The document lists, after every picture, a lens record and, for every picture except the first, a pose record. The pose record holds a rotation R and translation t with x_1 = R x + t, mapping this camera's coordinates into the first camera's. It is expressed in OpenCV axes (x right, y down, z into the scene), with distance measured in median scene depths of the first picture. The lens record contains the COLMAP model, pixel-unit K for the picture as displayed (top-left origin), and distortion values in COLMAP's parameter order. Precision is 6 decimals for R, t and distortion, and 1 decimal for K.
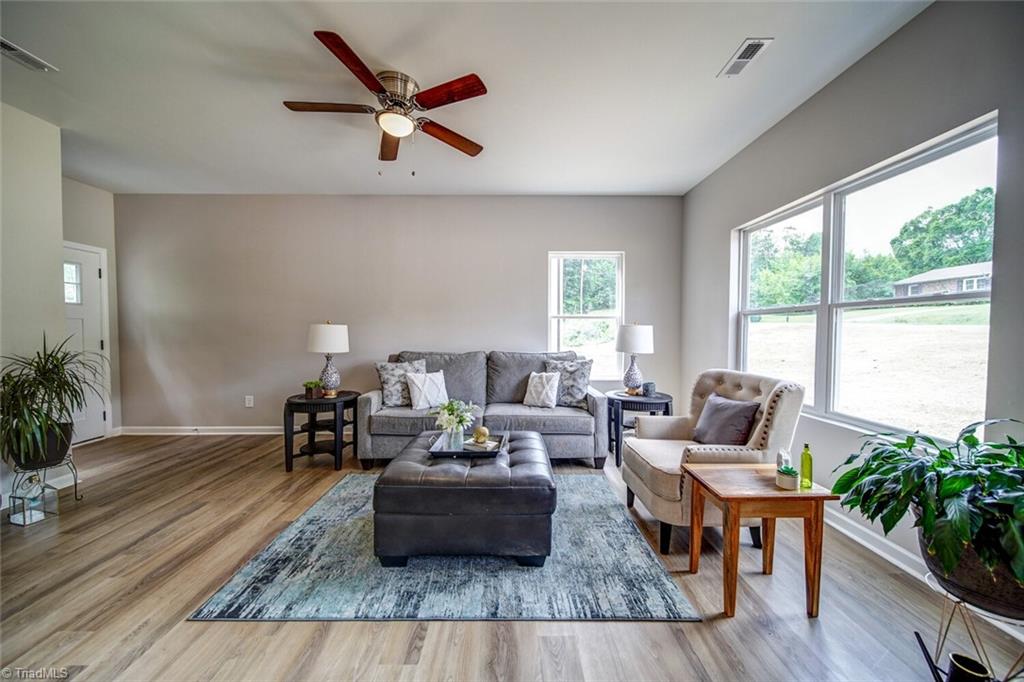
lens RADIAL K [[362.5, 0, 513.2], [0, 362.5, 341.0], [0, 0, 1]] dist [0.000892, -0.002102]
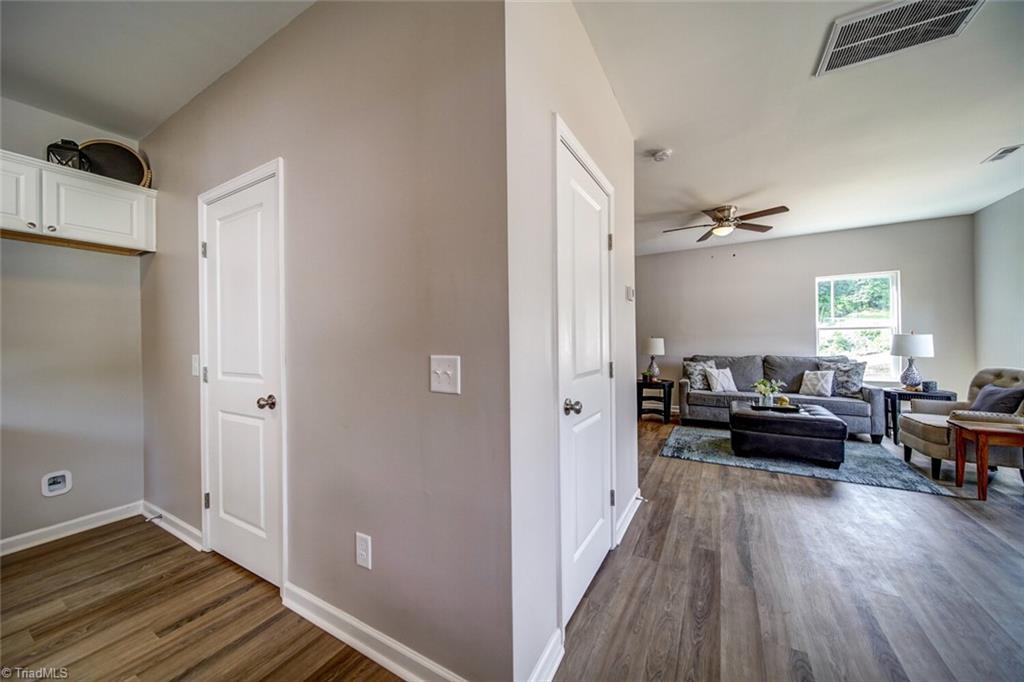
lens RADIAL K [[362.5, 0, 513.2], [0, 362.5, 341.0], [0, 0, 1]] dist [0.000892, -0.002102]
pose [[0.860583, -0.012536, -0.509155, -0.211602], [-0.002838, 0.999563, -0.029407, 0.018819], [0.509302, 0.026752, 0.860172, -0.769257]]
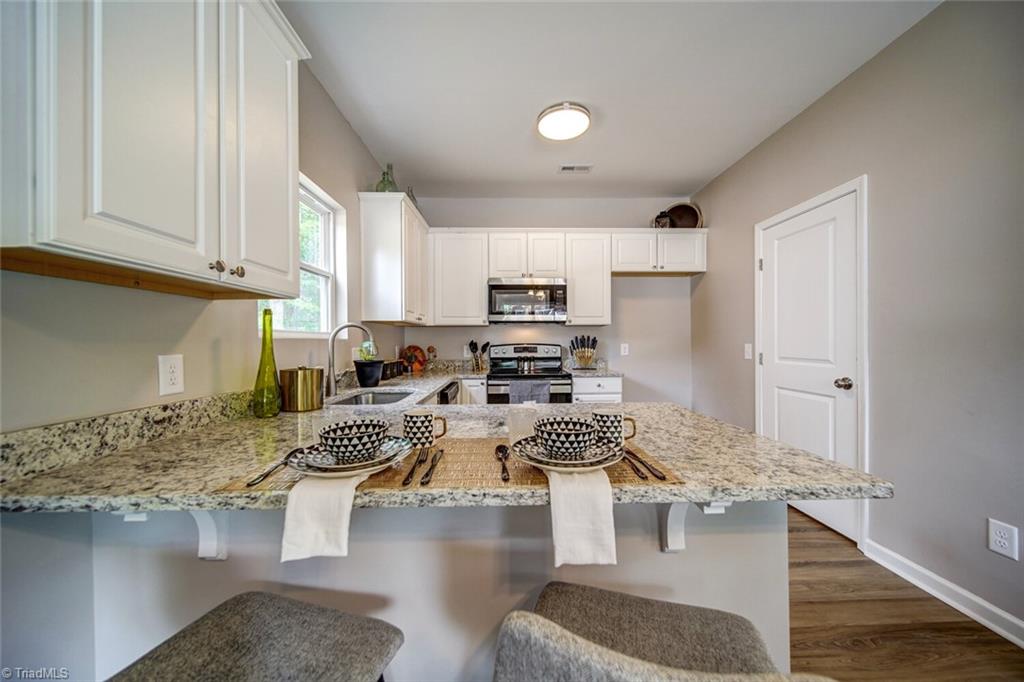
lens RADIAL K [[362.5, 0, 513.2], [0, 362.5, 341.0], [0, 0, 1]] dist [0.000892, -0.002102]
pose [[0.002905, 0.000835, -0.999995, -0.157788], [-0.028410, 0.999596, 0.000752, 0.035294], [0.999592, 0.028408, 0.002928, -1.078210]]
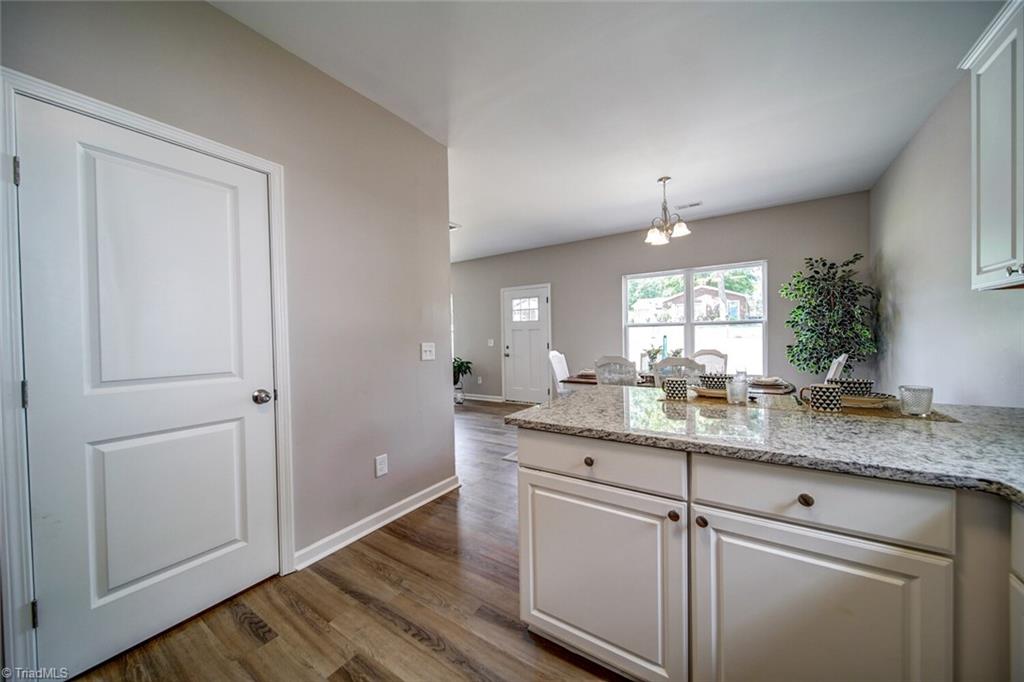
lens RADIAL K [[362.1, 0, 512.0], [0, 362.1, 341.0], [0, 0, 1]] dist [-0.000280, -0.000480]
pose [[0.572517, -0.019442, 0.819663, -1.011642], [0.042568, 0.999075, -0.006036, 0.031807], [-0.818787, 0.038347, 0.572815, -1.095876]]
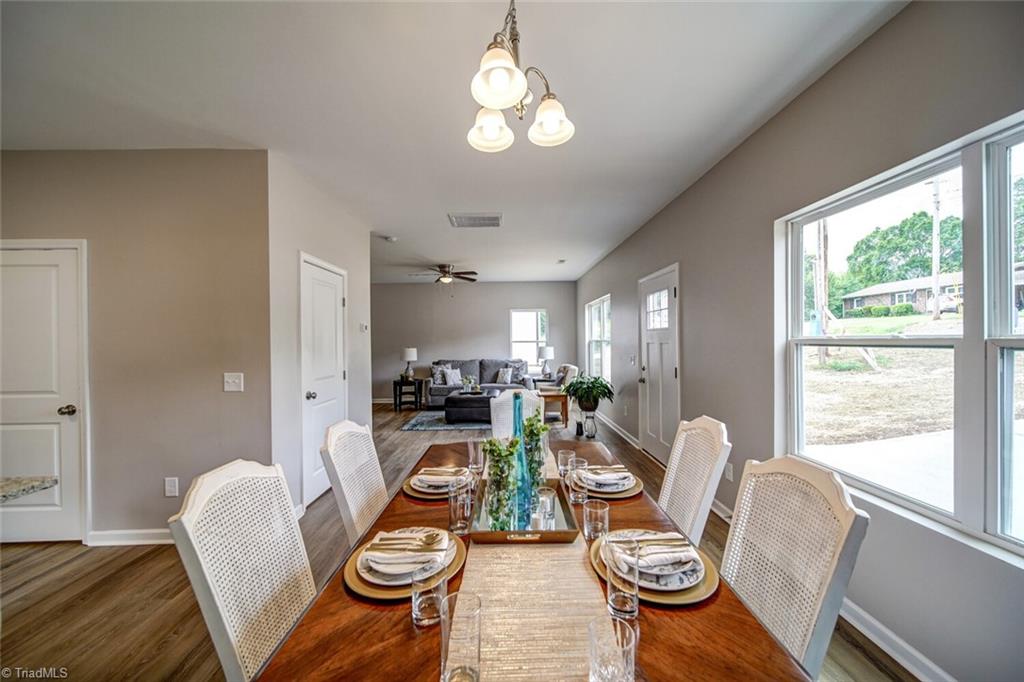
lens RADIAL K [[362.1, 0, 512.0], [0, 362.1, 341.0], [0, 0, 1]] dist [-0.000280, -0.000480]
pose [[0.999891, -0.013159, 0.006710, 0.114945], [0.013358, 0.999441, -0.030634, -0.013088], [-0.006303, 0.030720, 0.999508, -1.243903]]
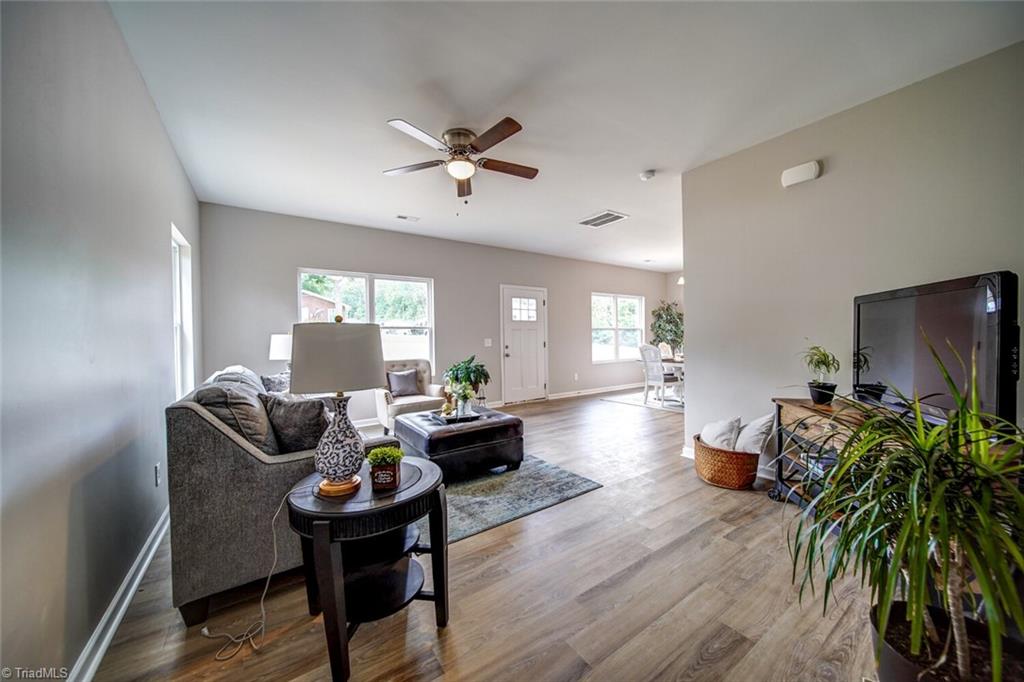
lens RADIAL K [[362.5, 0, 513.2], [0, 362.5, 341.0], [0, 0, 1]] dist [0.000892, -0.002102]
pose [[-0.550853, -0.015777, 0.834453, -1.018503], [0.030271, 0.998786, 0.038867, -0.048725], [-0.834053, 0.046669, -0.549707, 1.079194]]
